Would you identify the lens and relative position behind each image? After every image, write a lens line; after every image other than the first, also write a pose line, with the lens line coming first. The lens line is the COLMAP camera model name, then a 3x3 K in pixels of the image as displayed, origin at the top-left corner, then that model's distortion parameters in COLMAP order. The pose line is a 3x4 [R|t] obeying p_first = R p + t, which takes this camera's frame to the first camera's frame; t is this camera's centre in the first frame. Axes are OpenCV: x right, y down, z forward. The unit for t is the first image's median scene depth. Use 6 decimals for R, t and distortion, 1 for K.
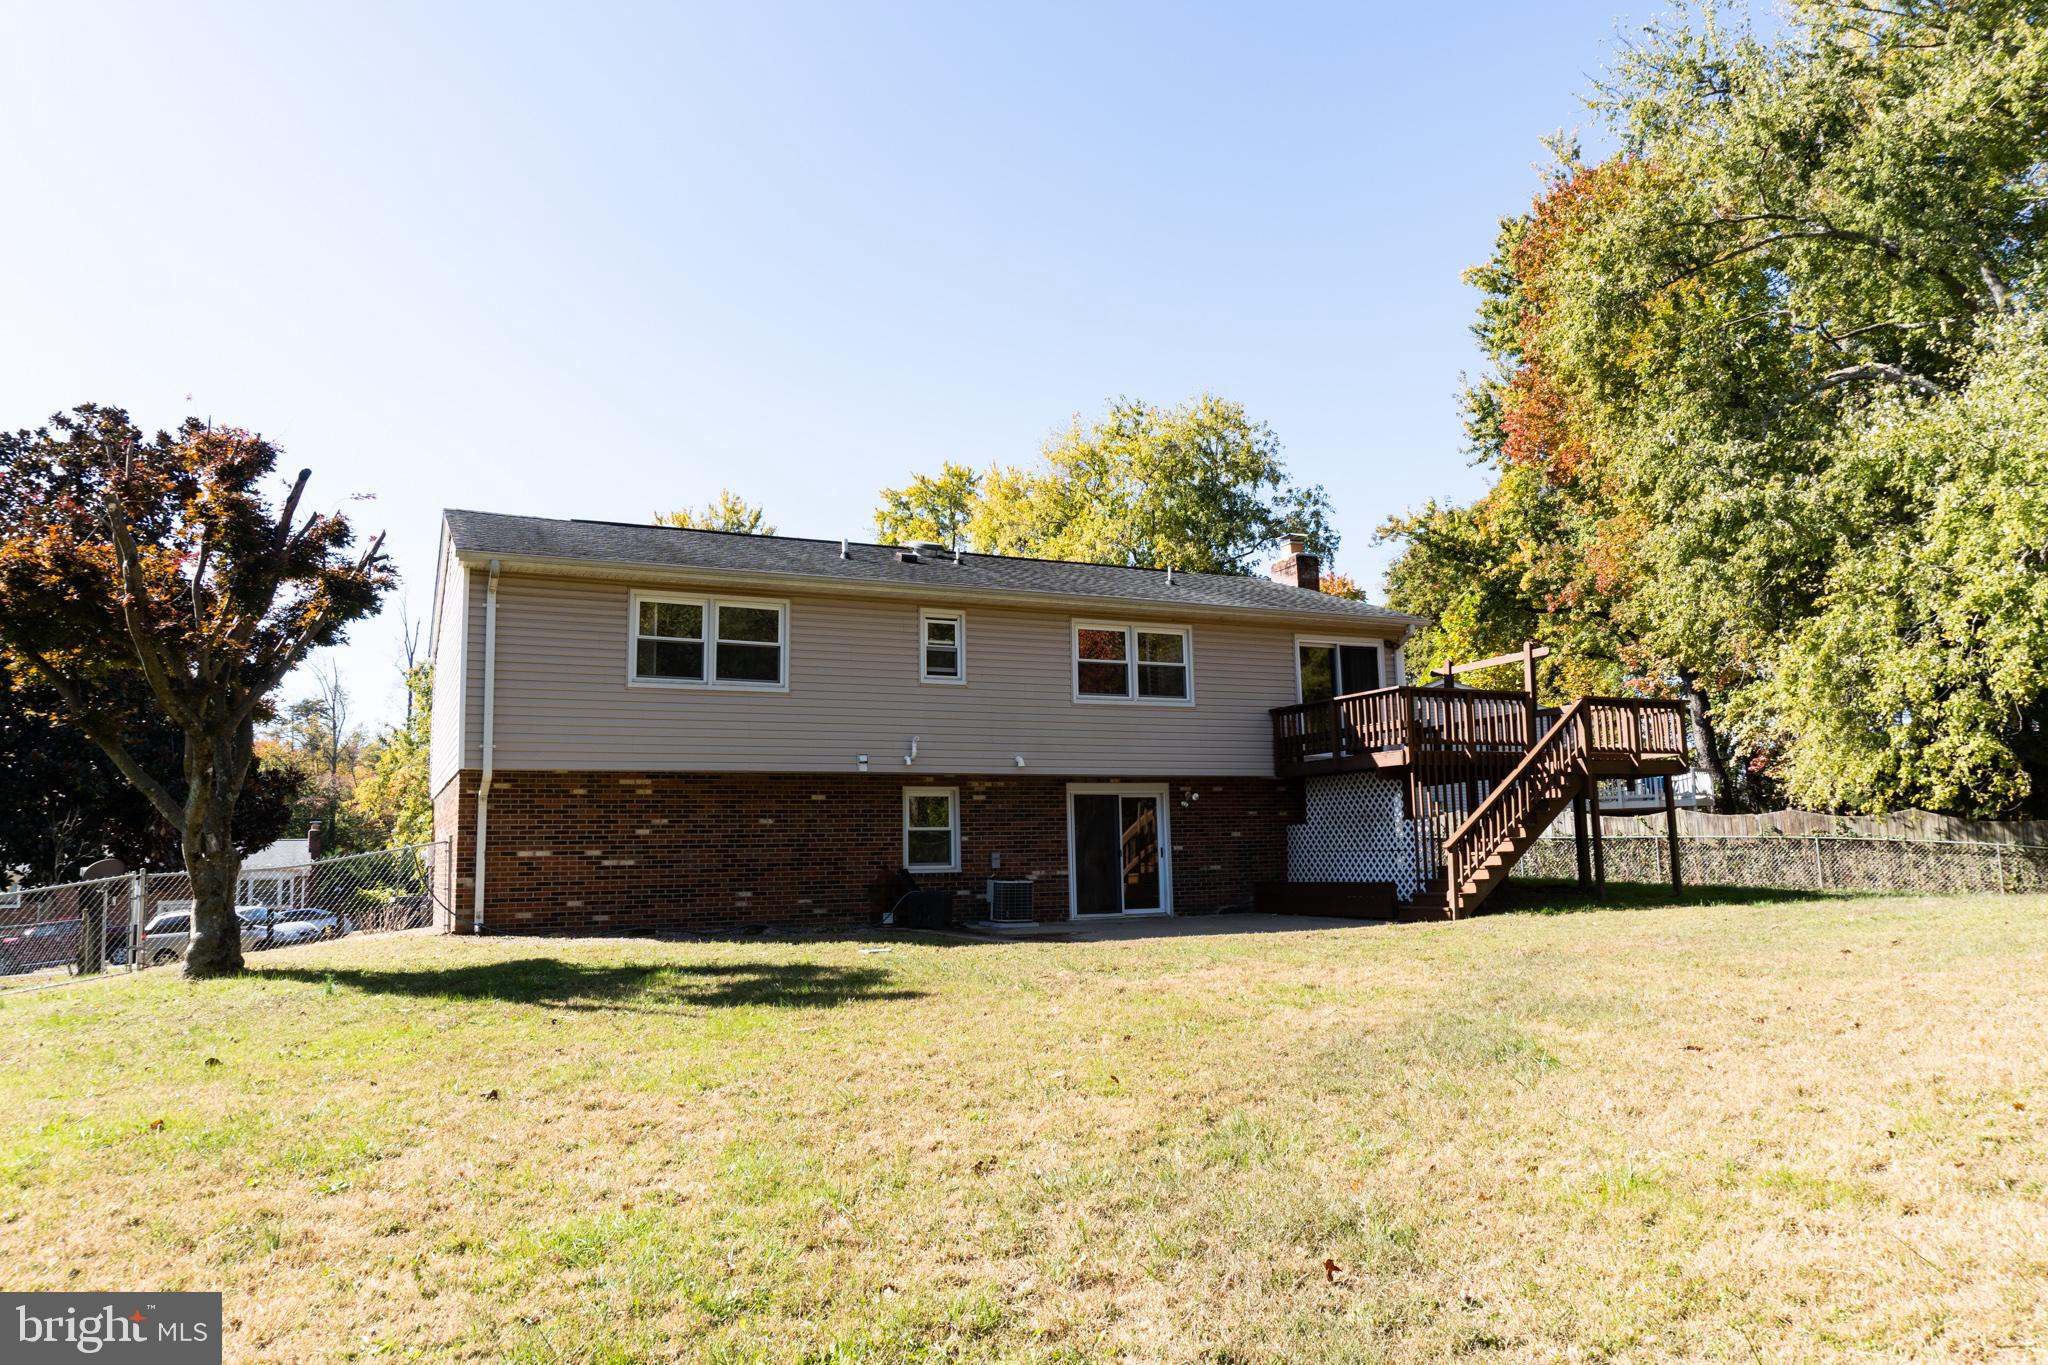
lens RADIAL K [[1357.3, 0, 1020.2], [0, 1357.3, 683.4], [0, 0, 1]] dist [-0.026723, 0.002428]
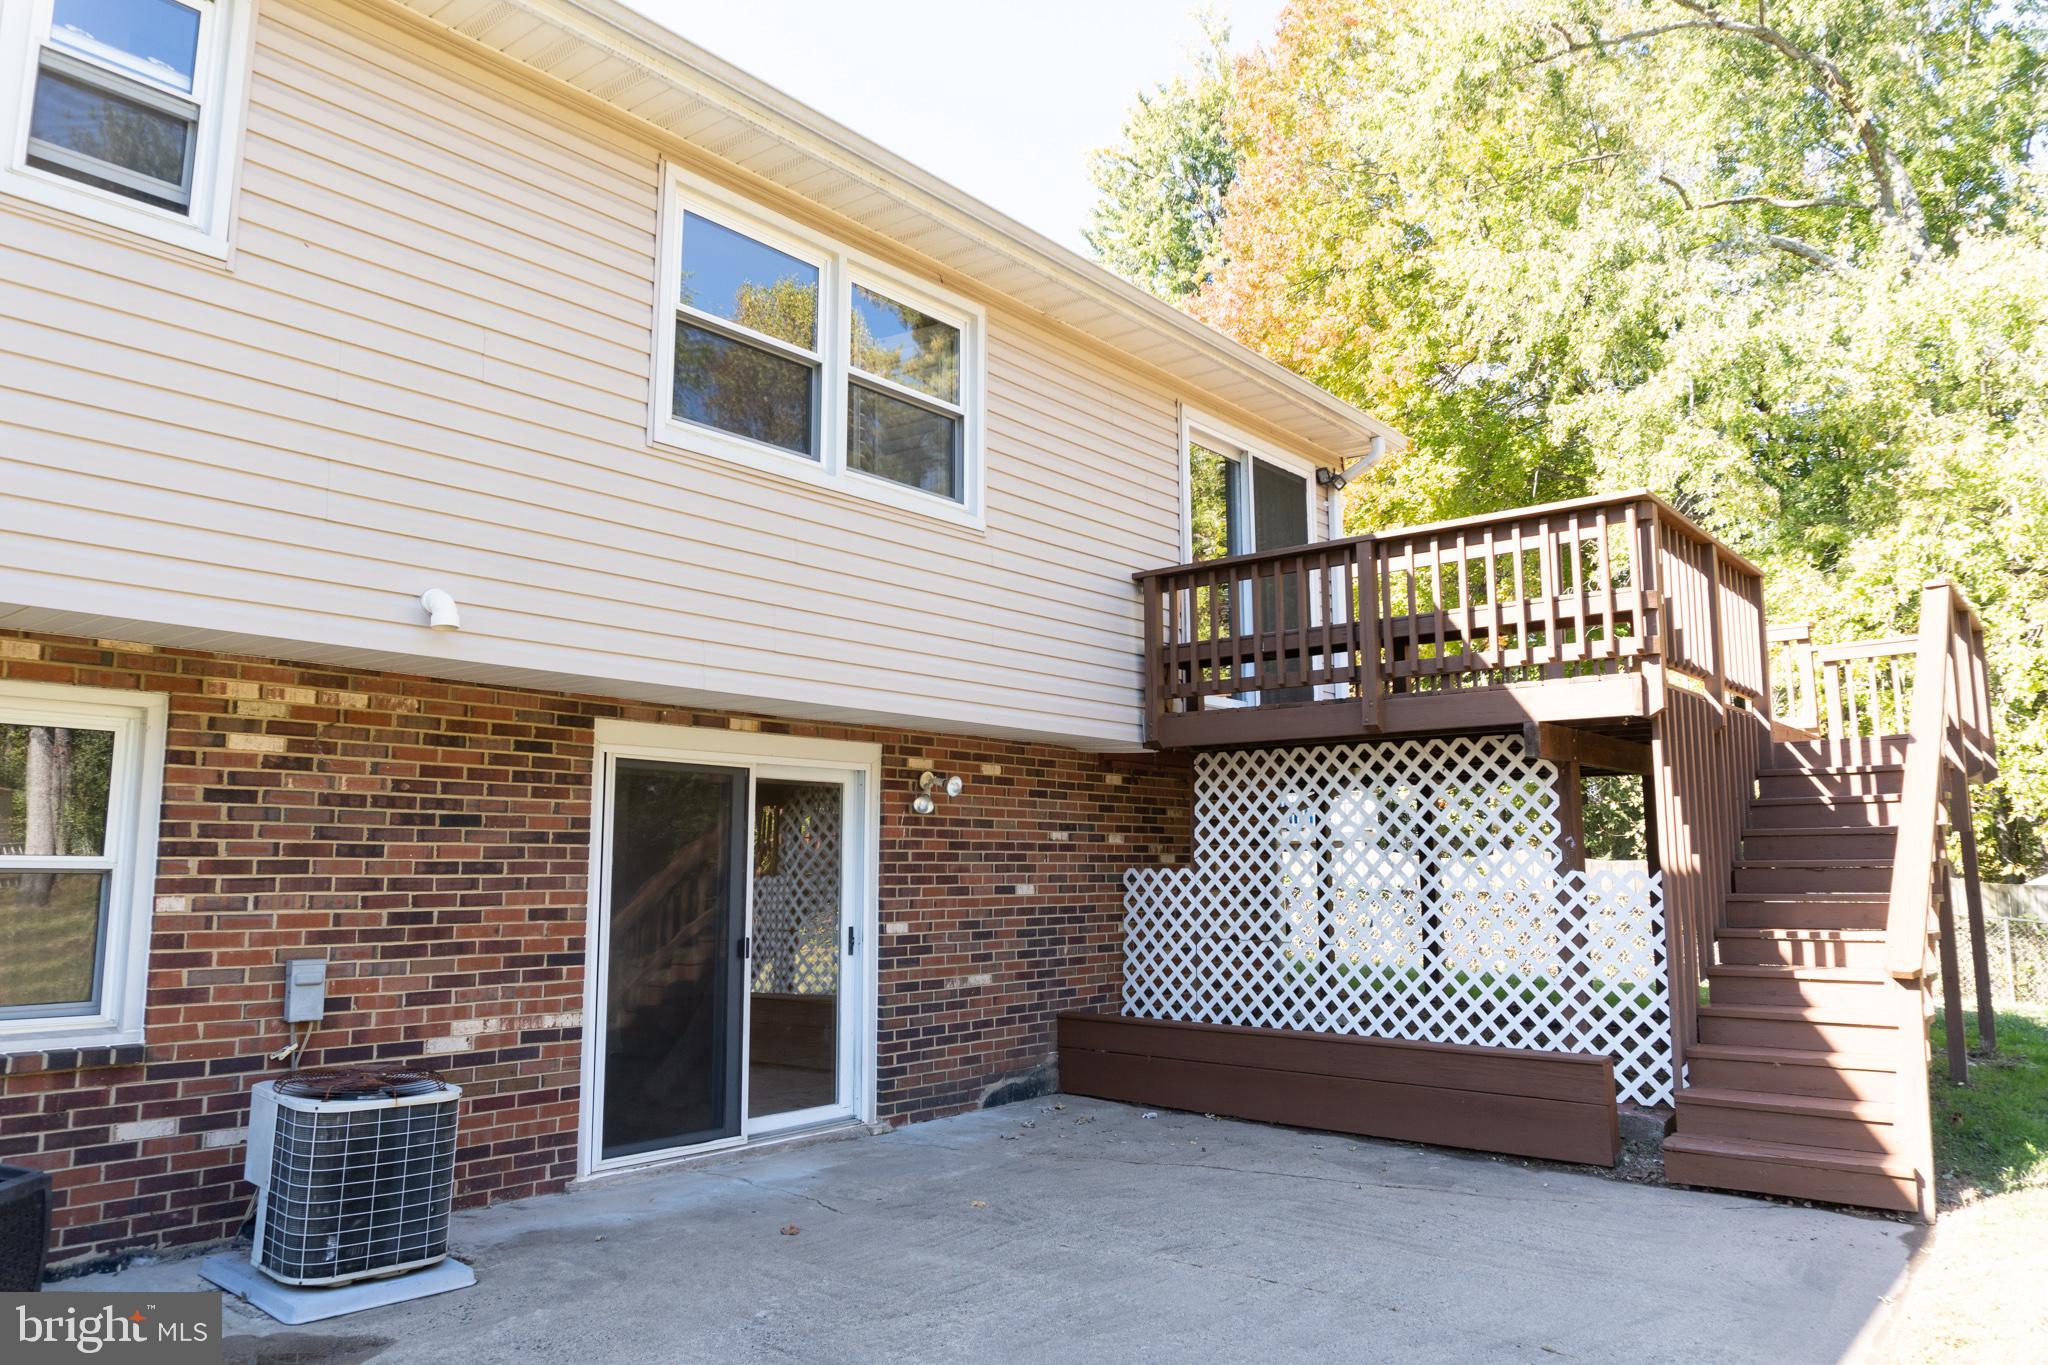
lens RADIAL K [[1357.3, 0, 1023.3], [0, 1357.3, 677.3], [0, 0, 1]] dist [-0.026723, 0.002428]
pose [[0.910652, 0.079410, 0.405472, -0.002186], [-0.073350, 0.996840, -0.030490, 0.066521], [-0.406612, -0.001975, 0.913599, 0.686066]]
